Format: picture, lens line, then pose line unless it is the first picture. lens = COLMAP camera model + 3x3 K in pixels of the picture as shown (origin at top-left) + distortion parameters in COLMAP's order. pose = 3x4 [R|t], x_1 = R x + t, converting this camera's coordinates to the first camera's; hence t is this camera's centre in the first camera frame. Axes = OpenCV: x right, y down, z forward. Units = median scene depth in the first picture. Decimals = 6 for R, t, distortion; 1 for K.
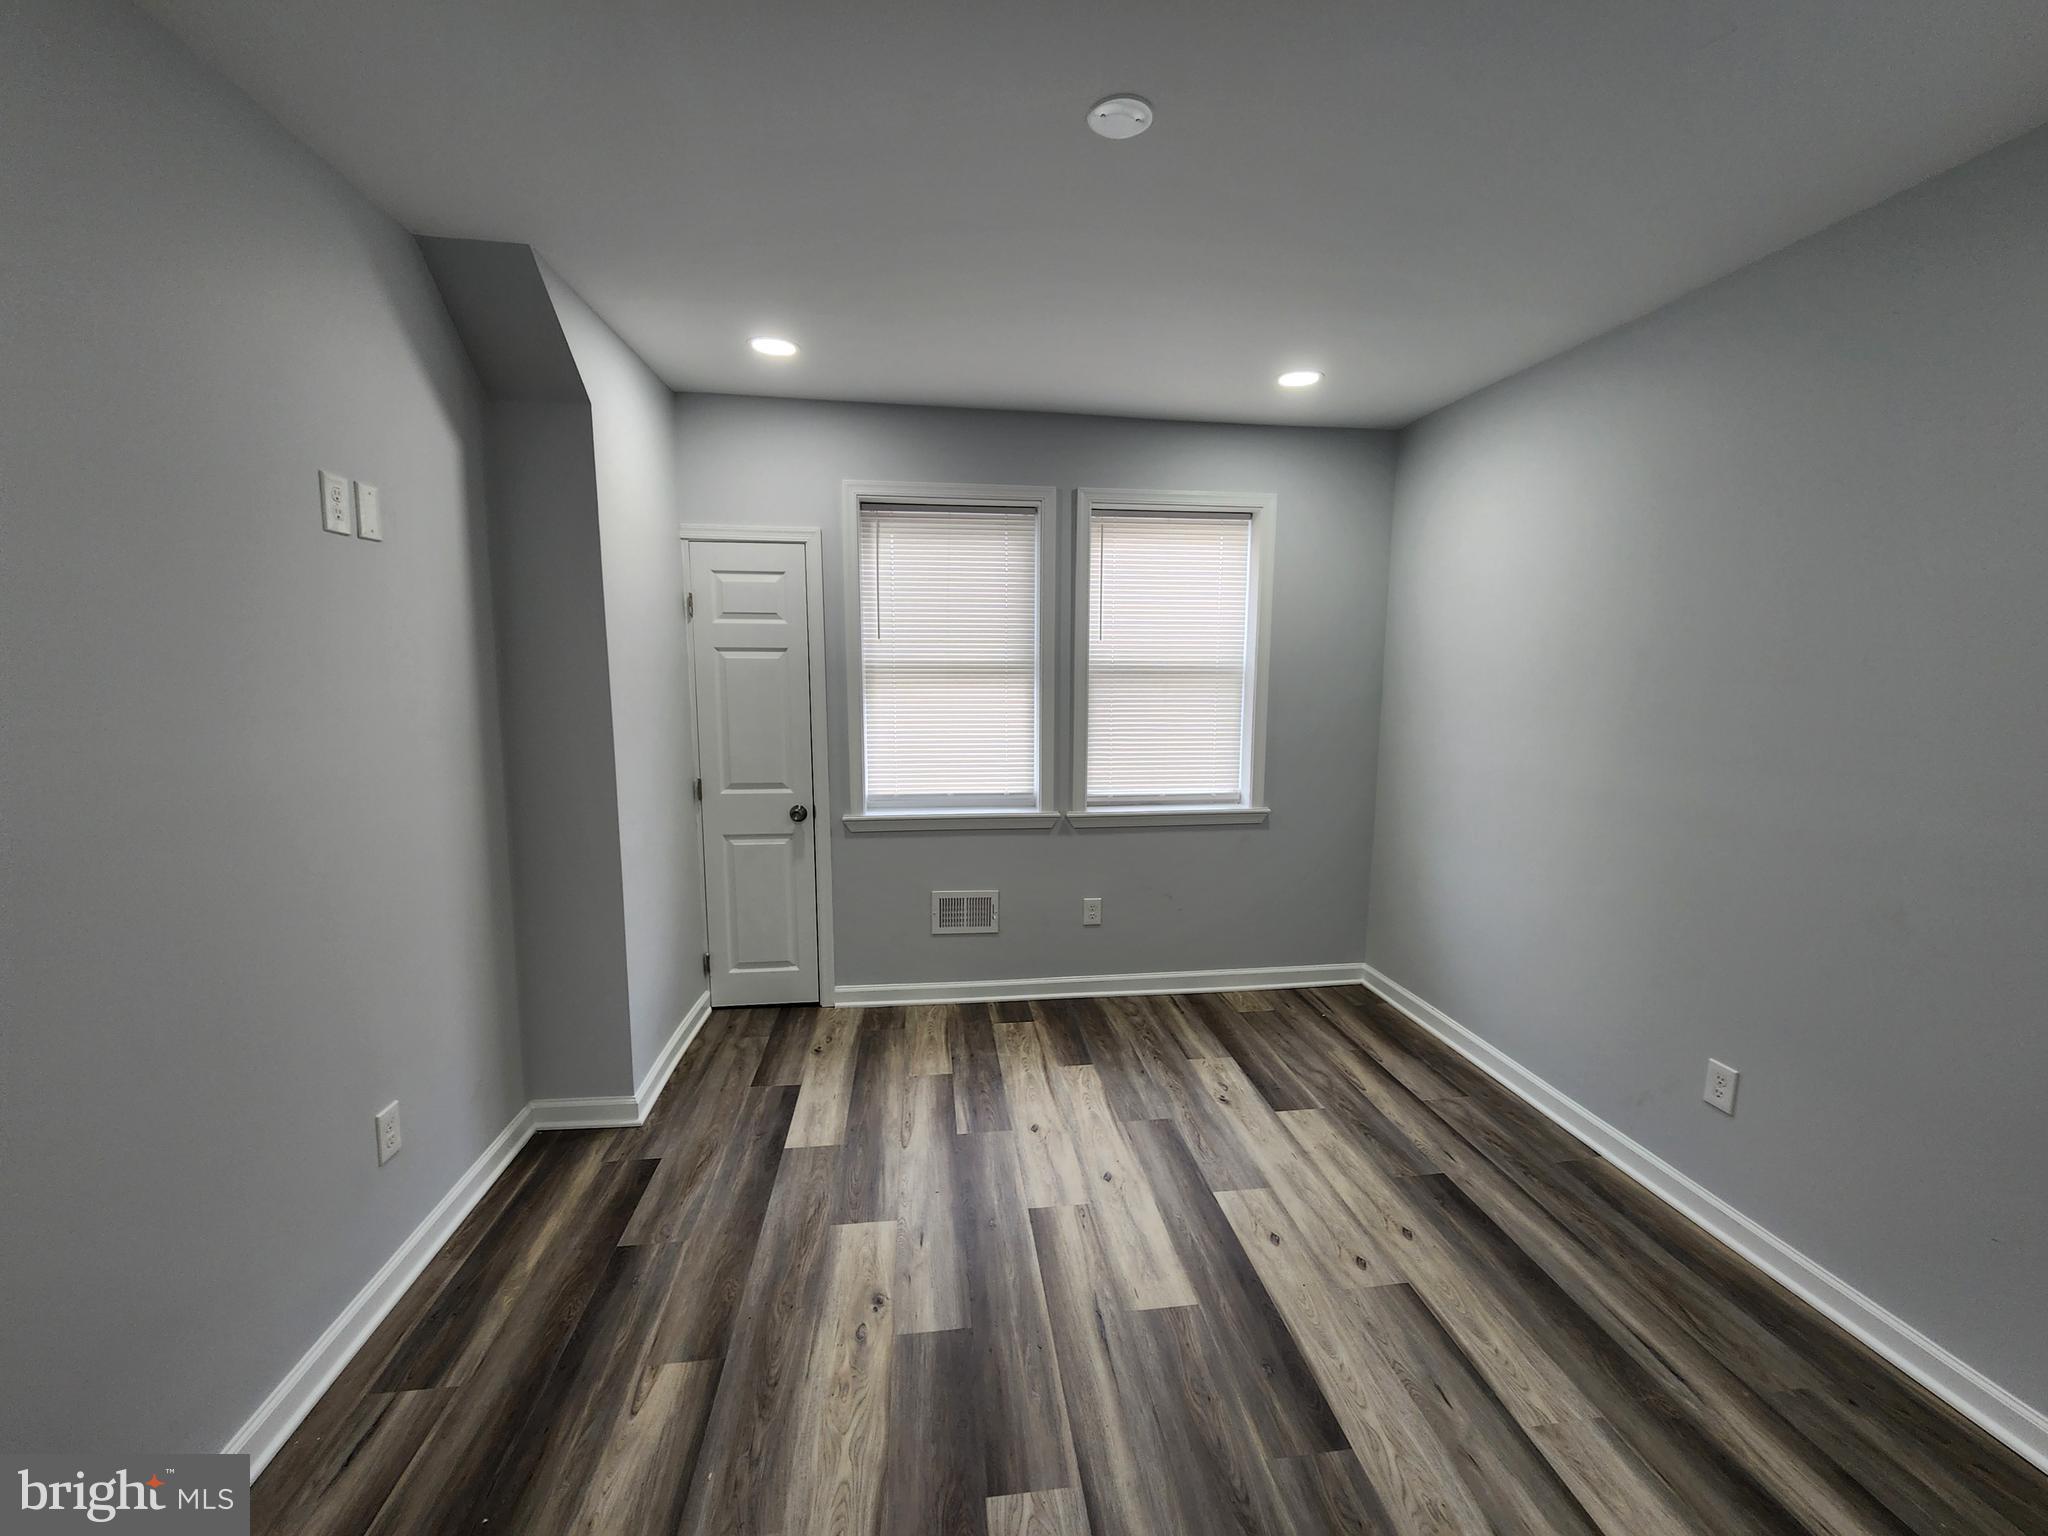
lens RADIAL K [[835.3, 0, 1040.1], [0, 835.3, 775.6], [0, 0, 1]] dist [-0.005329, 0.002940]
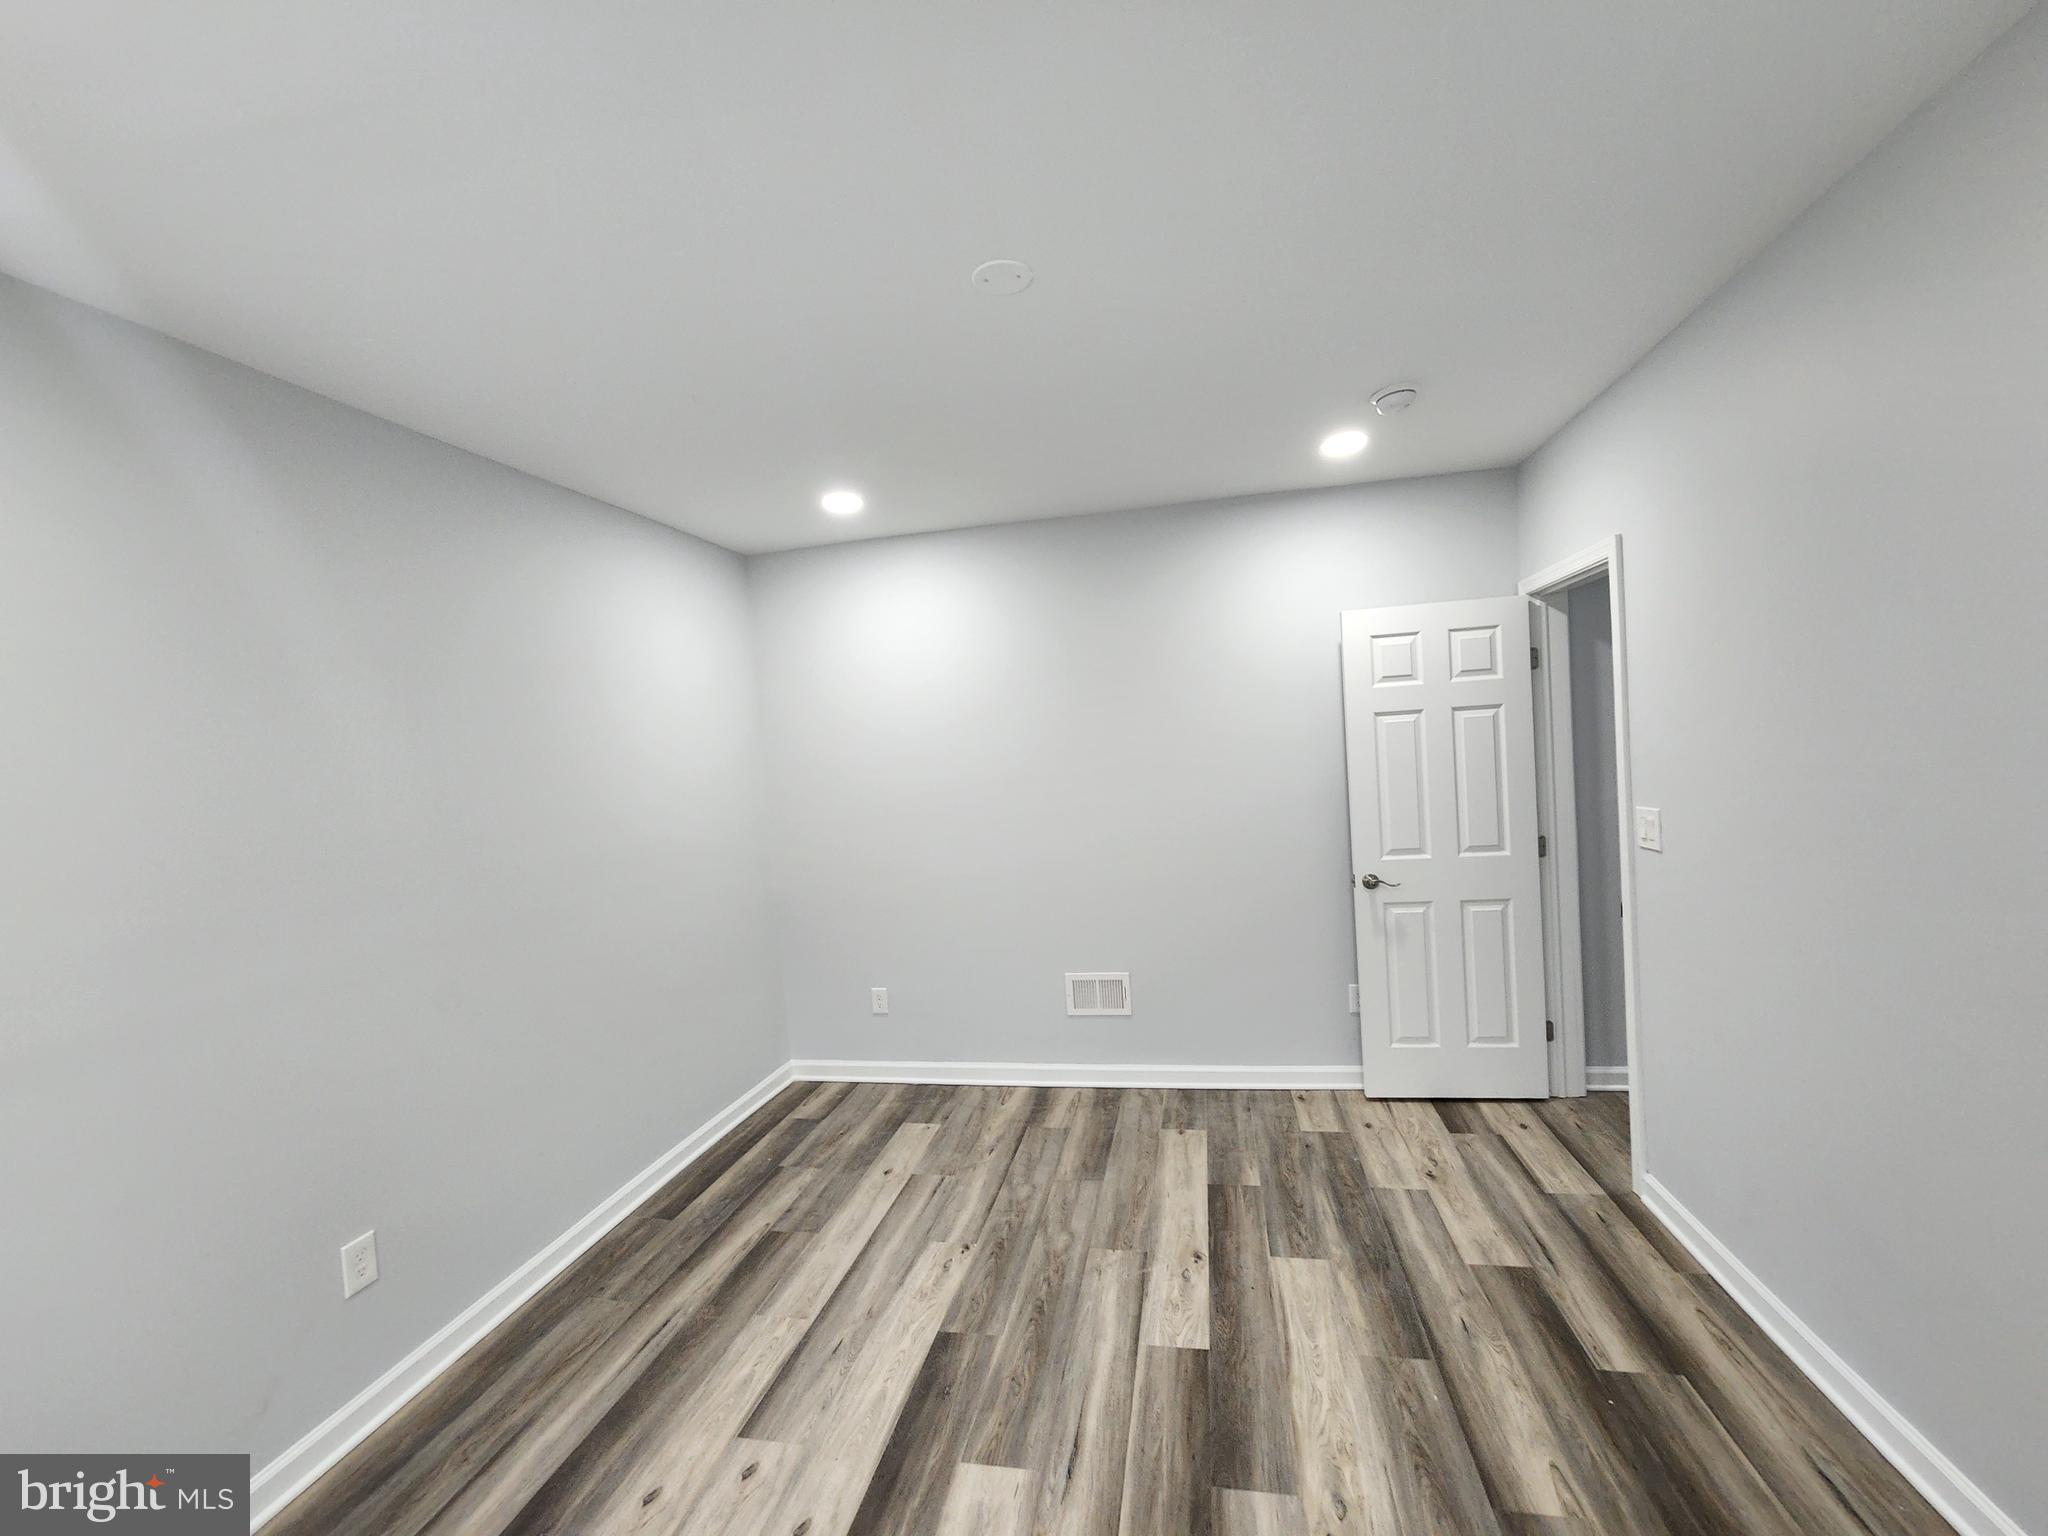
lens RADIAL K [[838.0, 0, 1038.4], [0, 838.0, 777.4], [0, 0, 1]] dist [-0.001283, 0.000692]
pose [[-0.943671, 0.042008, 0.328208, -0.248117], [0.101478, 0.980852, 0.166230, -0.273519], [-0.314940, 0.190172, -0.929864, 1.860611]]
